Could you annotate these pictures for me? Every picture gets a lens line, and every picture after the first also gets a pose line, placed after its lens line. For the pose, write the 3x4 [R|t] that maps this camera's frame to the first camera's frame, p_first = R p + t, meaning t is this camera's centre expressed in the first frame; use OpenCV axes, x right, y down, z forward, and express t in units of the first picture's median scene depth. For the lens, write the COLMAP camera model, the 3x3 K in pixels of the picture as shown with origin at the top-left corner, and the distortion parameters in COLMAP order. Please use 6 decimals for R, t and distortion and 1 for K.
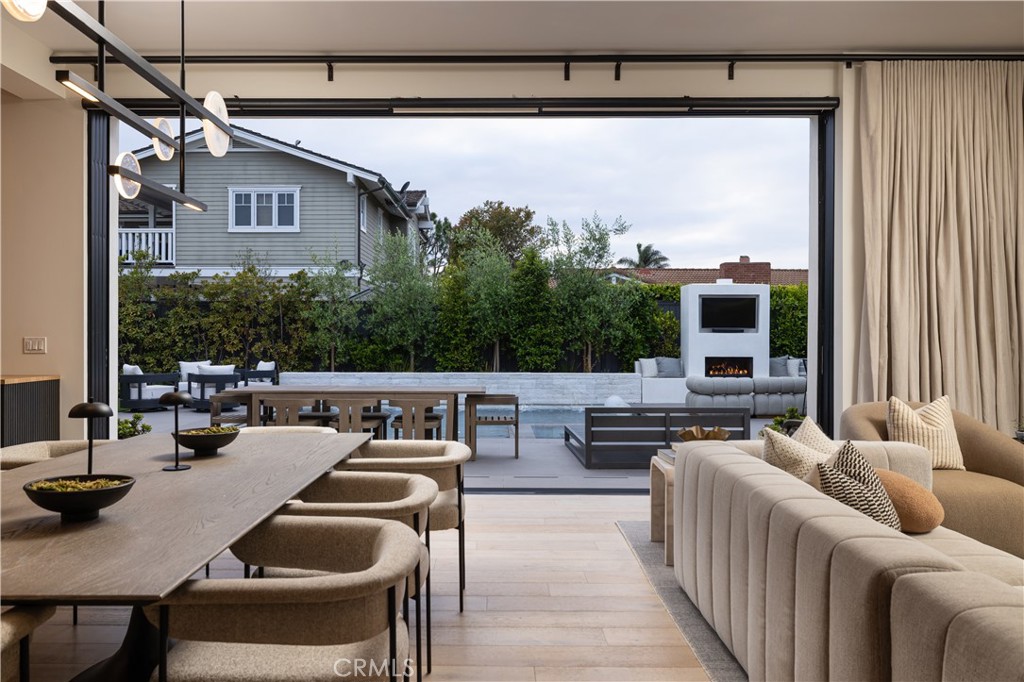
lens RADIAL K [[737.8, 0, 512.0], [0, 737.8, 335.7], [0, 0, 1]] dist [0.010693, 0.003755]
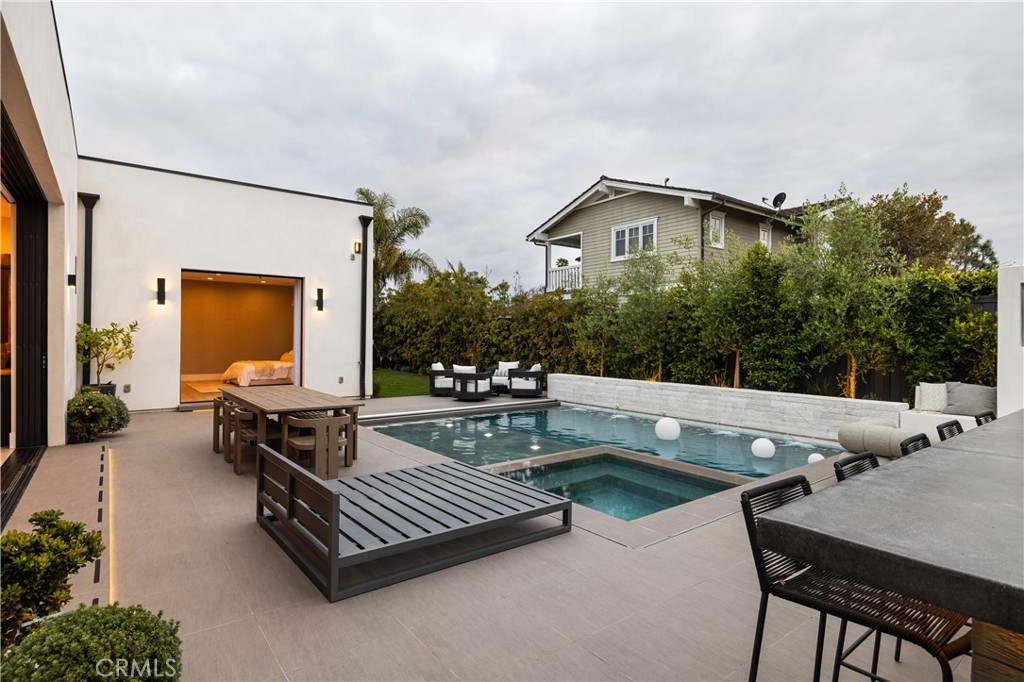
lens RADIAL K [[527.6, 0, 514.3], [0, 527.6, 341.4], [0, 0, 1]] dist [0.001462, 0.000247]
pose [[0.618717, 0.008645, -0.785566, 0.323141], [-0.004352, 0.999962, 0.007576, -0.009437], [0.785602, -0.001269, 0.618731, 0.395614]]
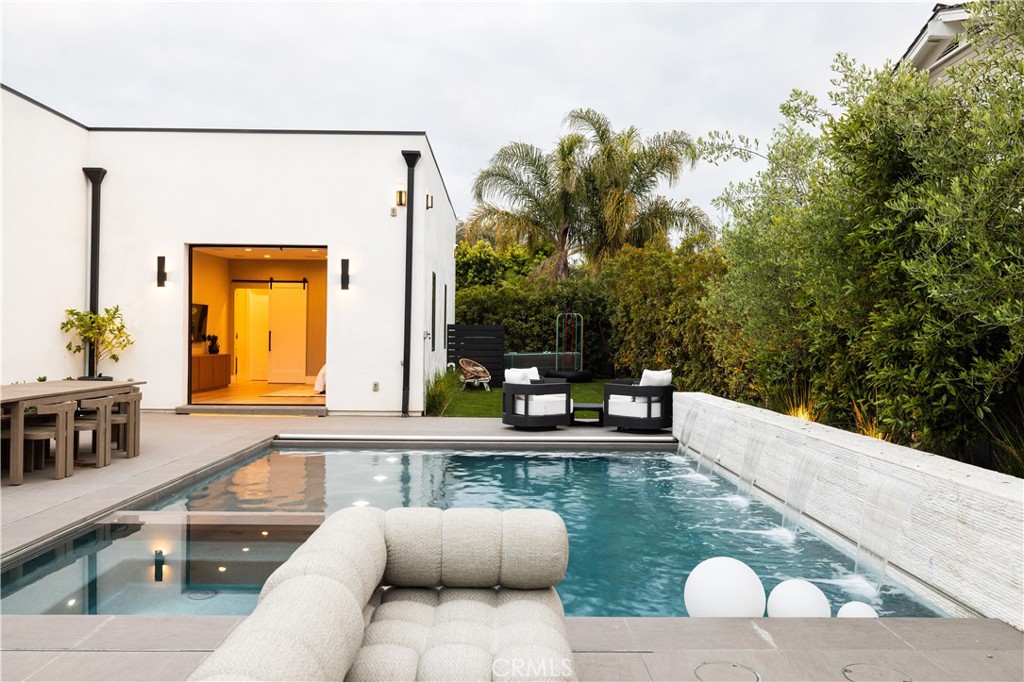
lens RADIAL K [[762.0, 0, 513.8], [0, 762.0, 341.2], [0, 0, 1]] dist [0.005217, 0.000629]
pose [[0.022138, 0.003212, -0.999750, 0.355618], [-0.007346, 0.999968, 0.003050, 0.003533], [0.999728, 0.007277, 0.022161, 0.802590]]
